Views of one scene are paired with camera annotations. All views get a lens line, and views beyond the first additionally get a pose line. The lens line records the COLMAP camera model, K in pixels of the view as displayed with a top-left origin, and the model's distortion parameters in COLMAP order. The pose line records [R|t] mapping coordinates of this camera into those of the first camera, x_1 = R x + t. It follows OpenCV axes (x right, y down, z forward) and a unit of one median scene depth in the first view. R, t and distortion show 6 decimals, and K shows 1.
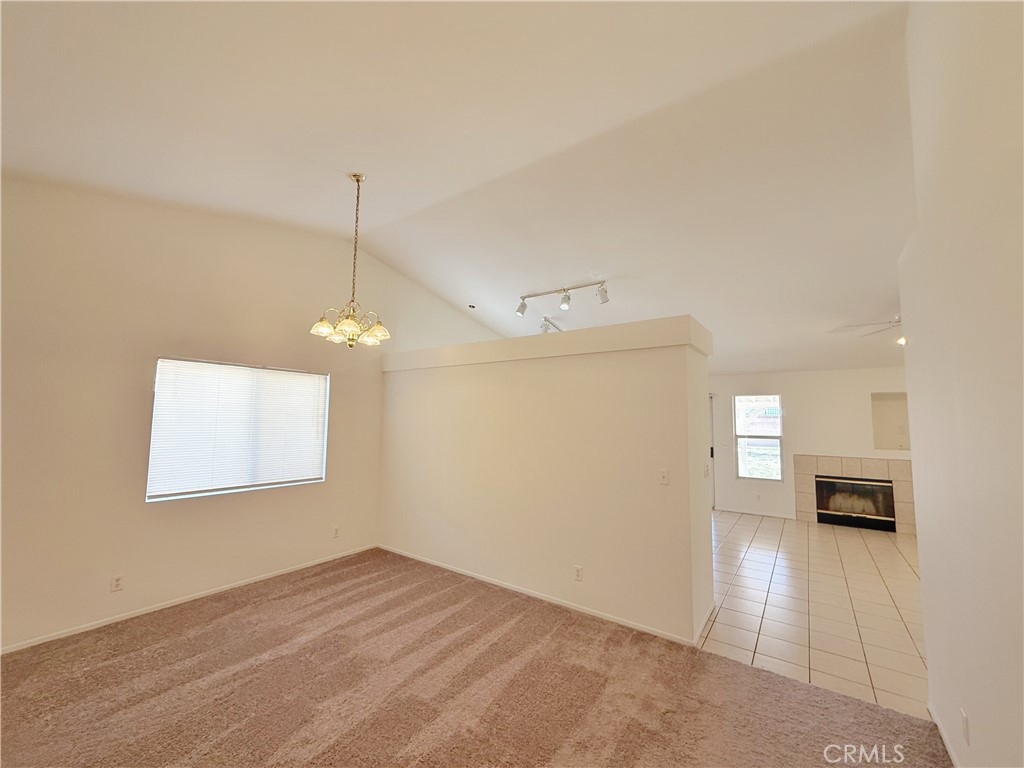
lens RADIAL K [[407.5, 0, 509.2], [0, 407.5, 386.3], [0, 0, 1]] dist [0.001630, -0.000355]
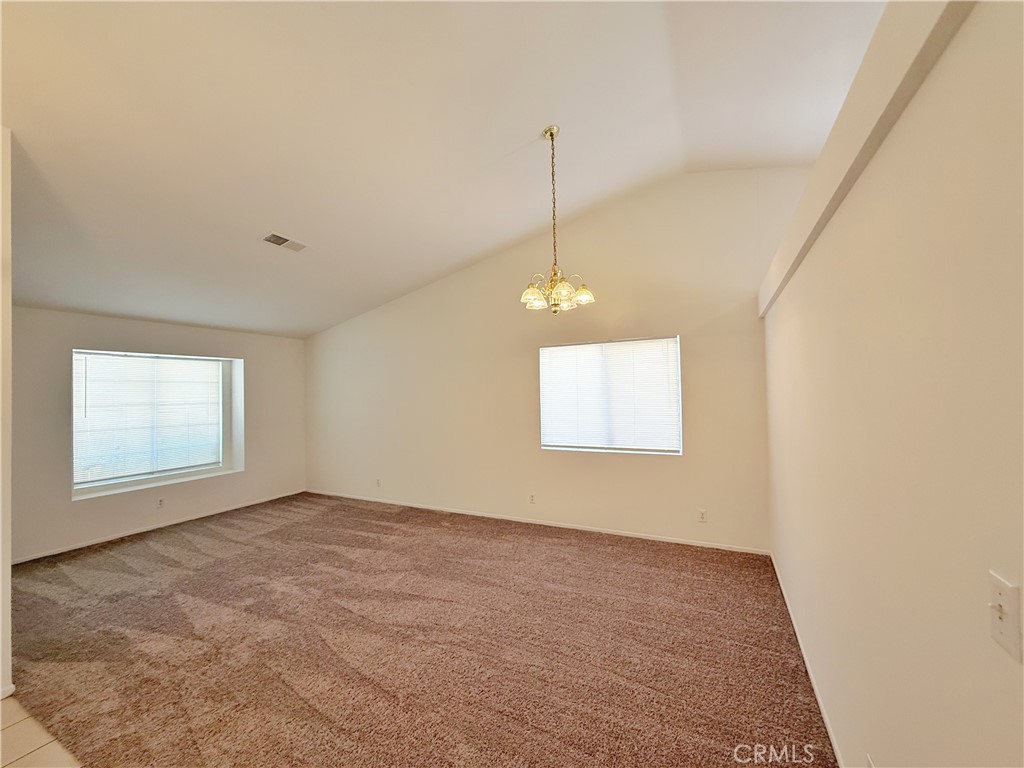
lens RADIAL K [[407.5, 0, 509.2], [0, 407.5, 386.3], [0, 0, 1]] dist [0.001630, -0.000355]
pose [[0.158084, -0.037009, -0.986732, 0.426477], [0.103026, 0.994461, -0.020793, 0.067711], [0.982036, -0.098372, 0.161022, 0.553074]]
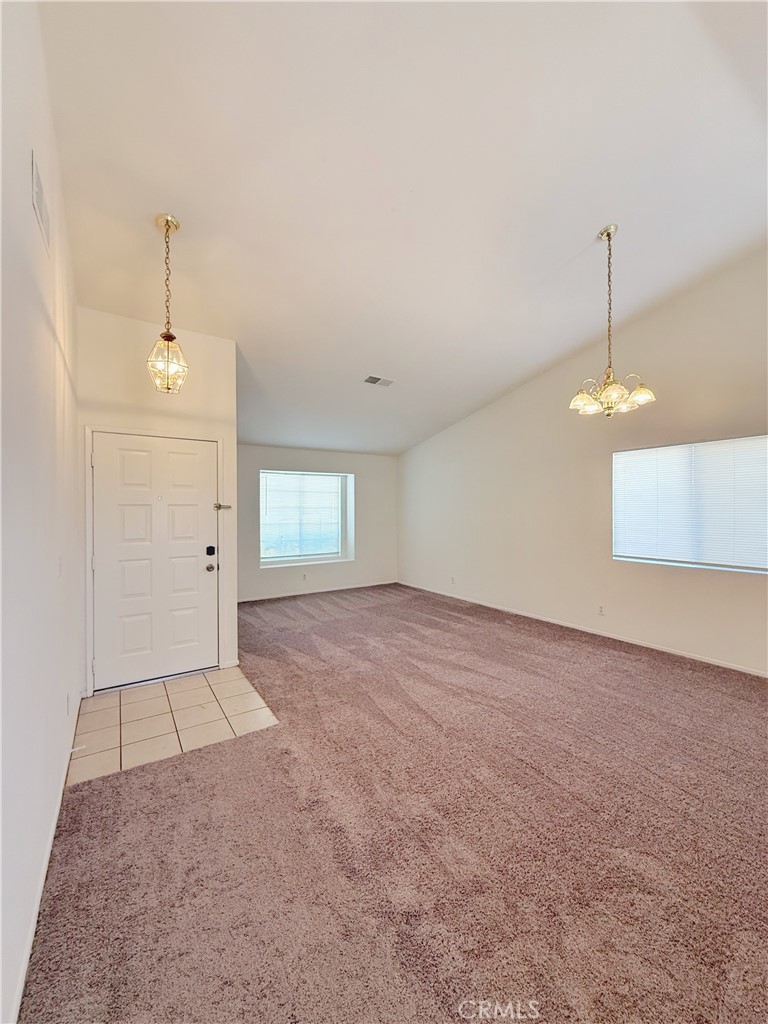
lens RADIAL K [[407.5, 0, 381.8], [0, 407.5, 510.3], [0, 0, 1]] dist [0.001630, -0.000355]
pose [[-0.356315, -0.013686, -0.934266, 0.547458], [0.074897, 0.996257, -0.043158, 0.099189], [0.931359, -0.085352, -0.353957, 0.633415]]
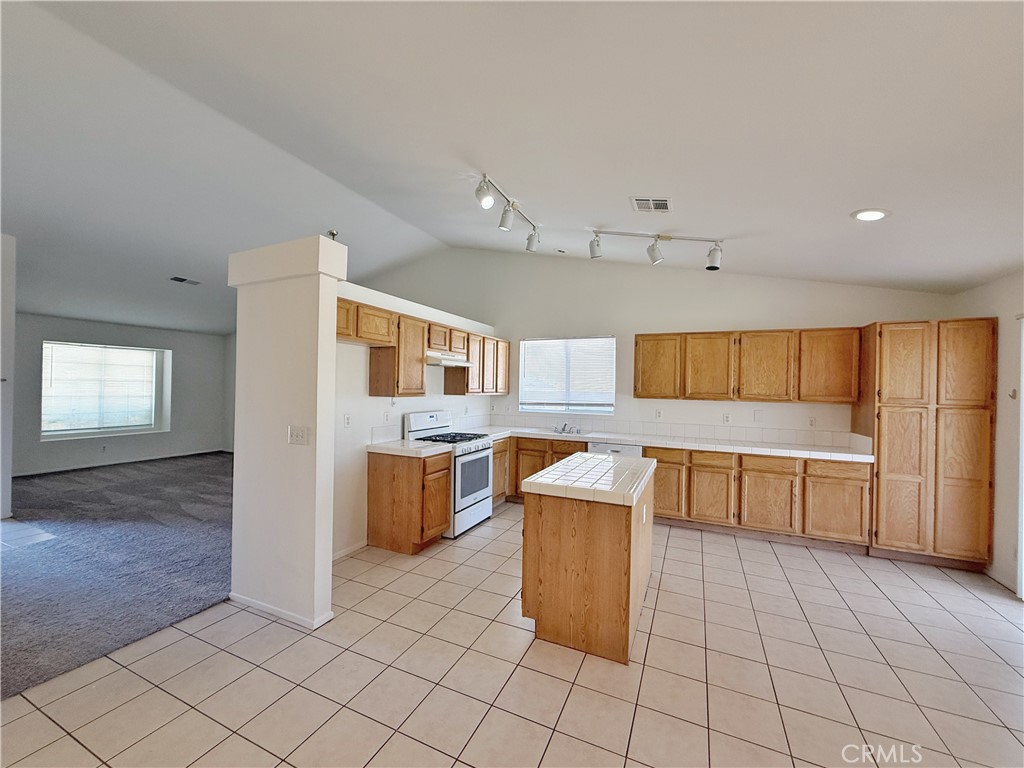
lens RADIAL K [[407.5, 0, 509.2], [0, 407.5, 386.3], [0, 0, 1]] dist [0.001630, -0.000355]
pose [[0.198707, -0.015425, -0.979937, 1.119019], [0.065205, 0.997869, -0.002485, 0.131458], [0.977887, -0.063403, 0.199290, 1.065593]]
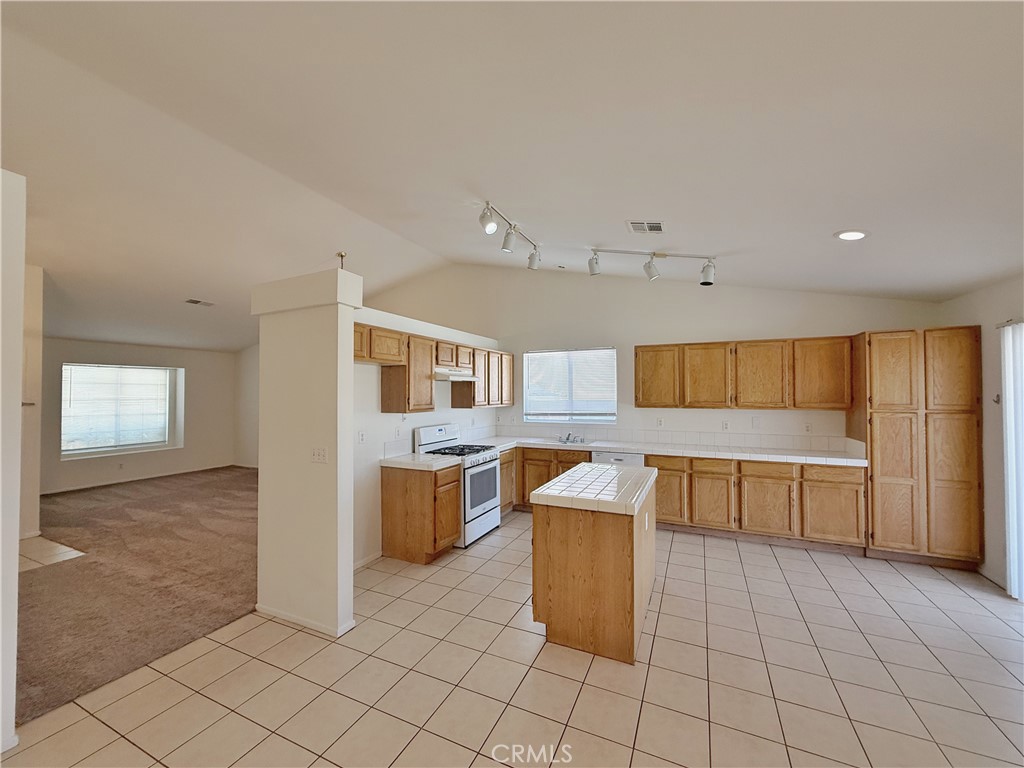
lens RADIAL K [[407.5, 0, 509.2], [0, 407.5, 386.3], [0, 0, 1]] dist [0.001630, -0.000355]
pose [[0.192204, -0.034456, -0.980750, 1.160777], [0.086935, 0.996052, -0.017957, 0.111231], [0.977497, -0.081810, 0.194440, 1.051062]]
